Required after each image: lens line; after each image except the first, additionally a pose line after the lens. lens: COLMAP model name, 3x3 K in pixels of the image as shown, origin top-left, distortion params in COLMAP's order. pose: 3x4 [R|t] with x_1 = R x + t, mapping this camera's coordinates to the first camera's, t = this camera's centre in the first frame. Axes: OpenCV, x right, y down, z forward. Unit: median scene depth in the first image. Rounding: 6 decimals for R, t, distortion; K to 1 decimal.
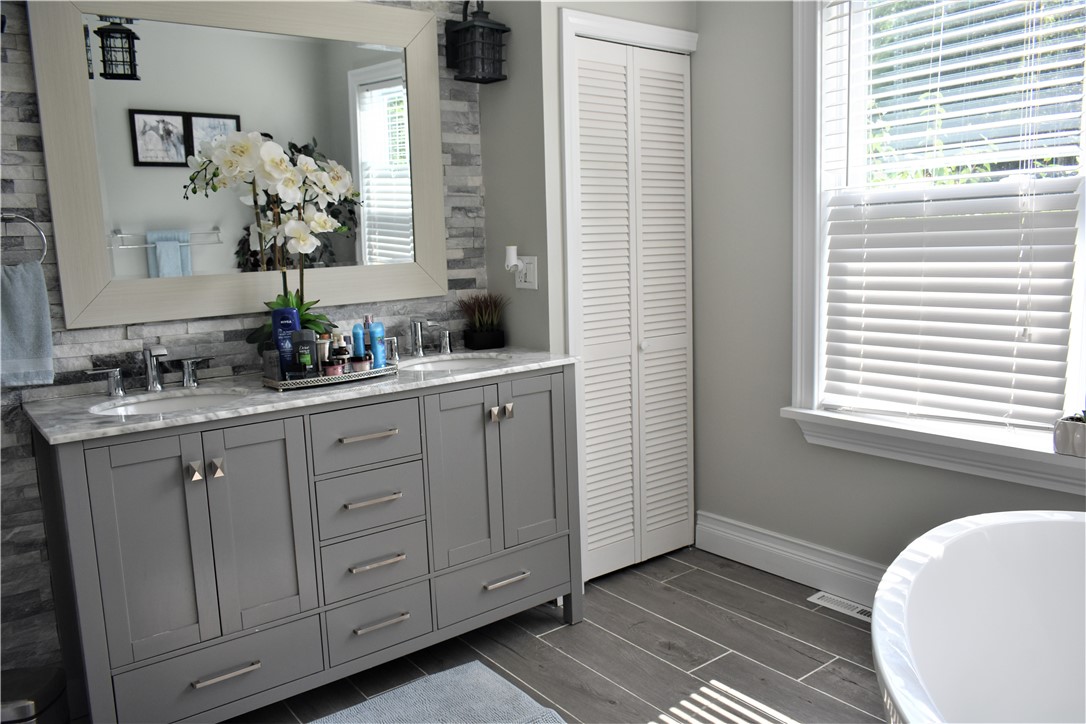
lens RADIAL K [[825.9, 0, 545.7], [0, 825.9, 363.5], [0, 0, 1]] dist [-0.022839, 0.011354]
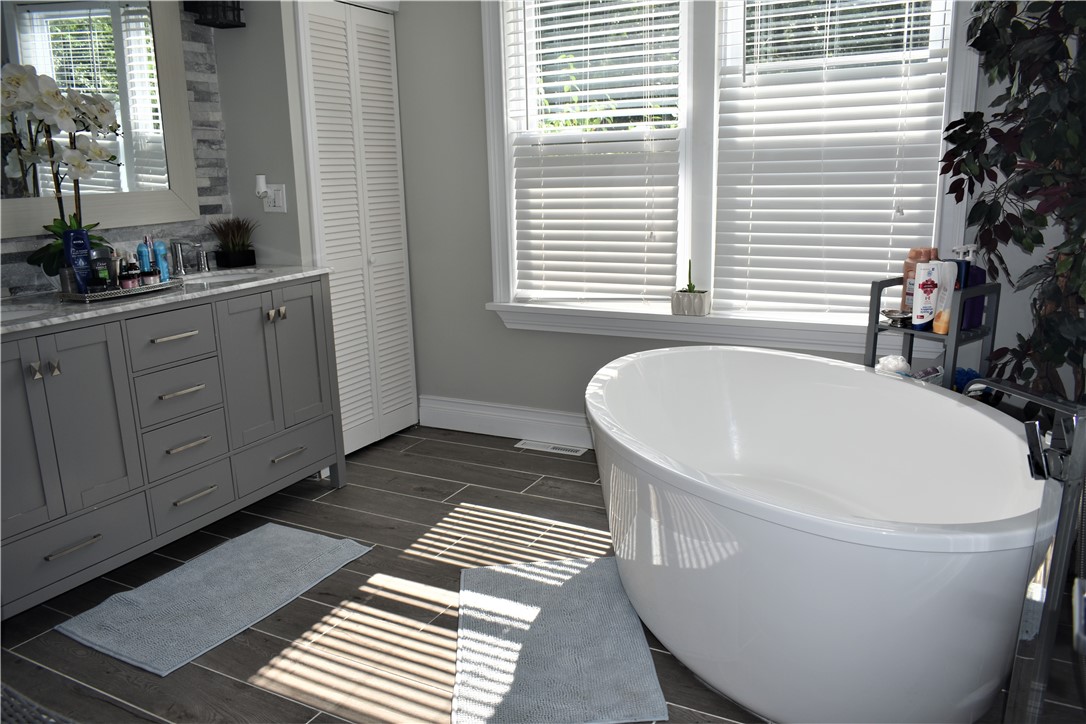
lens RADIAL K [[825.9, 0, 541.7], [0, 825.9, 363.0], [0, 0, 1]] dist [-0.022839, 0.011354]
pose [[0.909597, -0.085762, 0.406545, -0.184986], [0.055686, 0.994801, 0.085265, 0.045822], [-0.411744, -0.054918, 0.909643, -0.238515]]
